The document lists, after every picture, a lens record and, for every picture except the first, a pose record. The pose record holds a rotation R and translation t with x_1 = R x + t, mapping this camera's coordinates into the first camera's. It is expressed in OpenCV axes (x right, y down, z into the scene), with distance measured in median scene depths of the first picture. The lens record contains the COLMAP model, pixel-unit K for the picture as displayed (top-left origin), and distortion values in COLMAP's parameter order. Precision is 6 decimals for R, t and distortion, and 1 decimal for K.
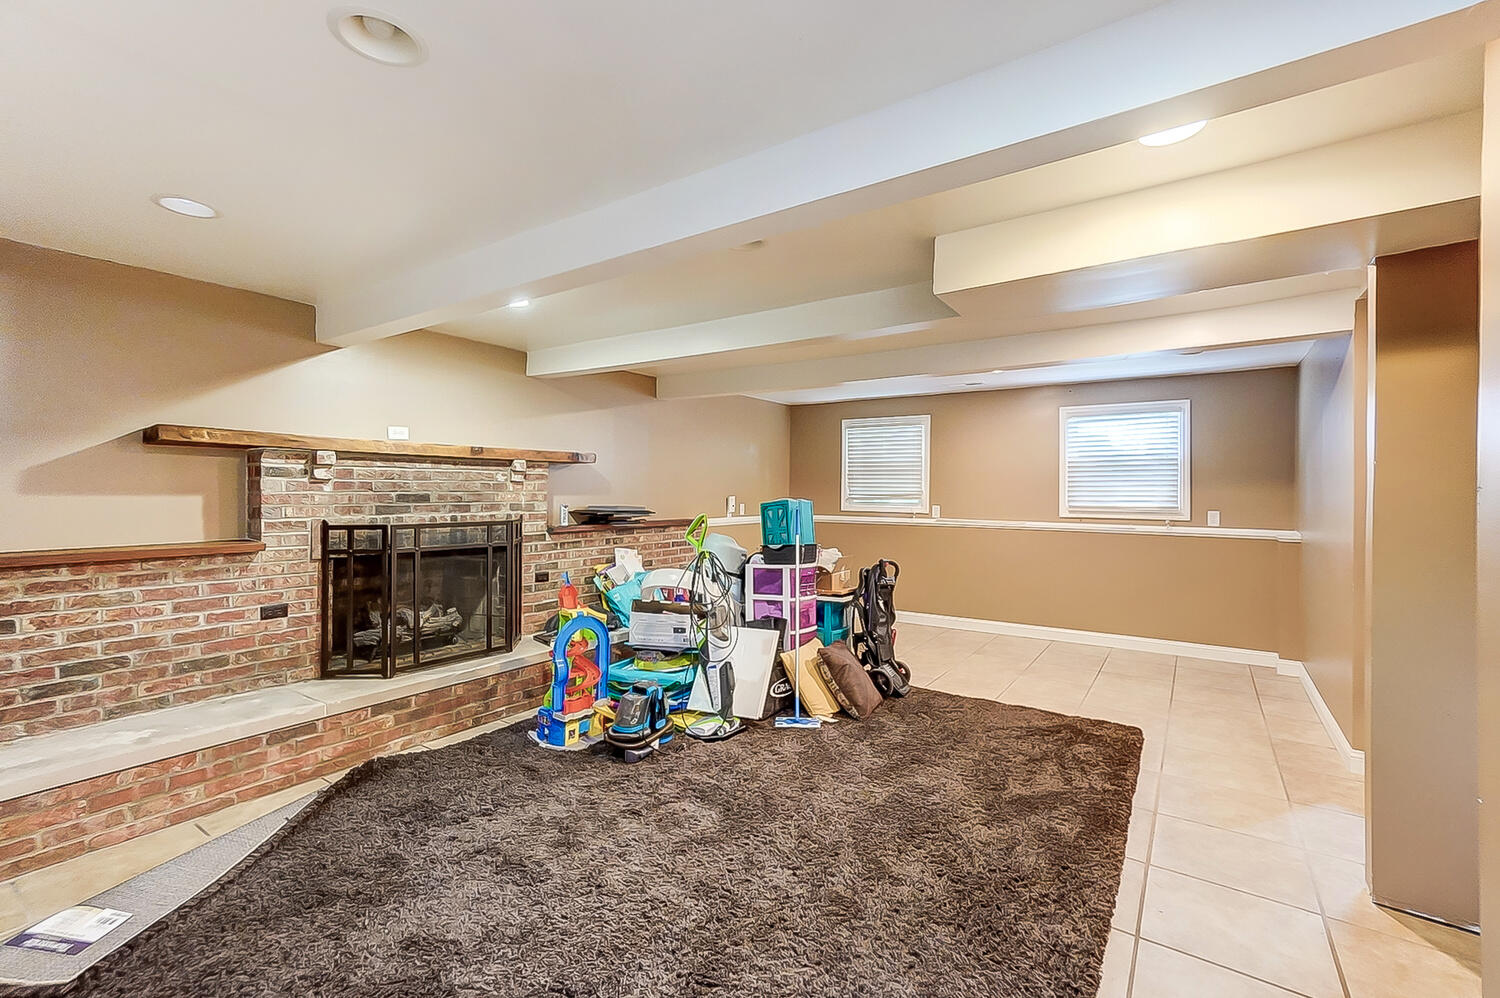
lens RADIAL K [[648.9, 0, 747.5], [0, 648.9, 488.8], [0, 0, 1]] dist [-0.000921, 0.000013]
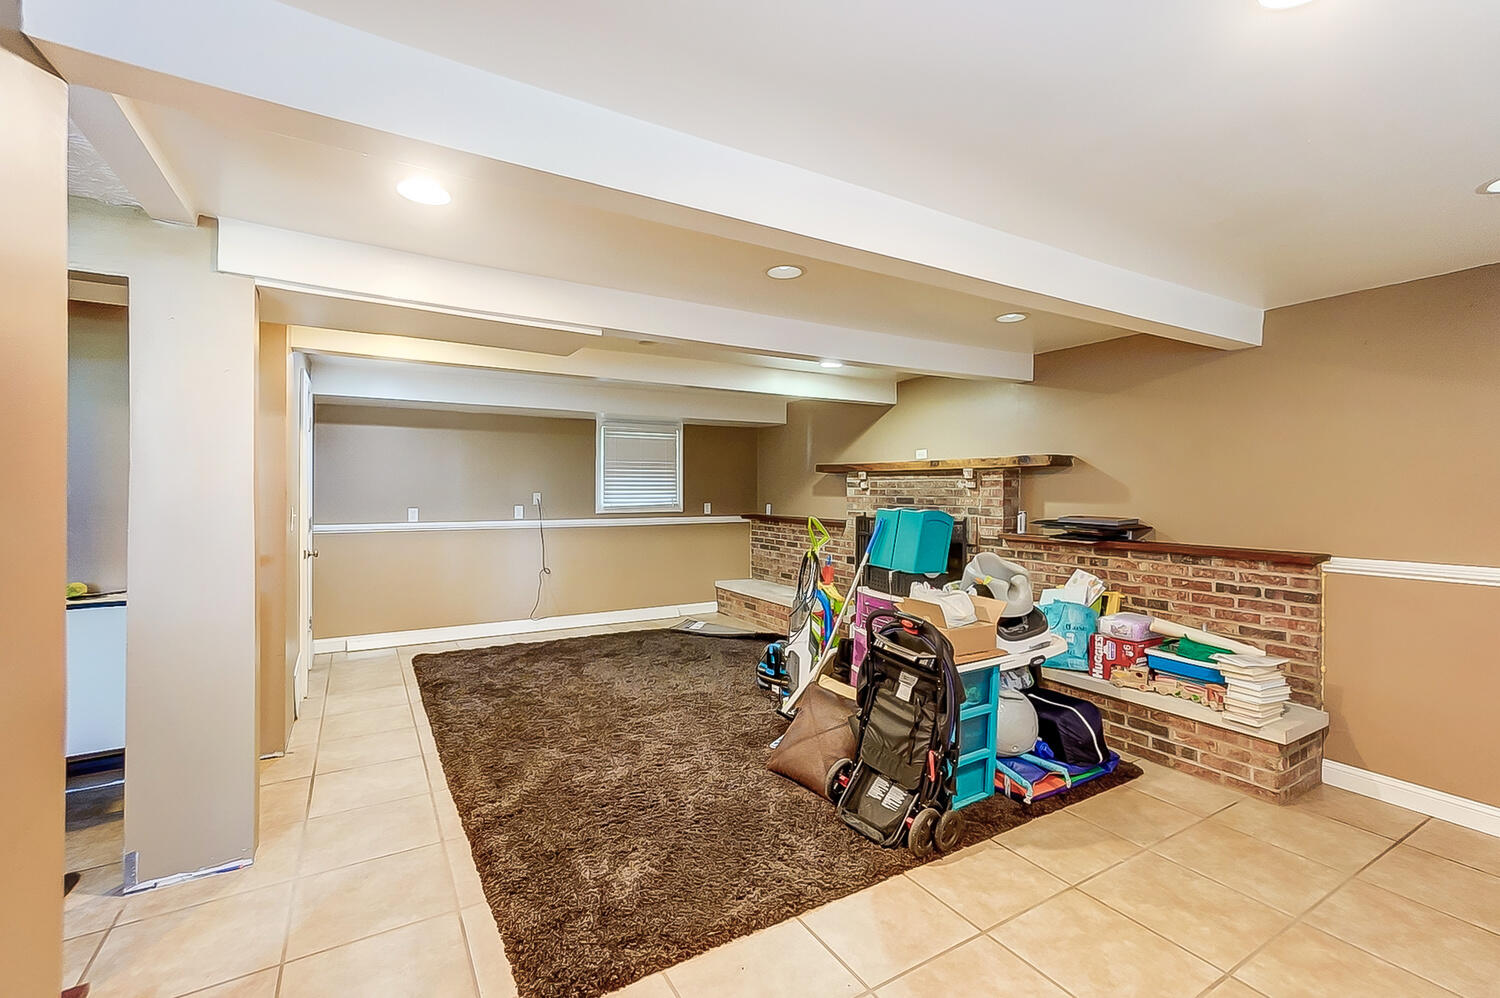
lens RADIAL K [[648.9, 0, 747.5], [0, 648.9, 488.8], [0, 0, 1]] dist [-0.000921, 0.000013]
pose [[-0.407017, -0.005673, -0.913403, 0.701920], [-0.002936, 0.999984, -0.004902, -0.002864], [0.913416, 0.000687, -0.407027, 0.957846]]
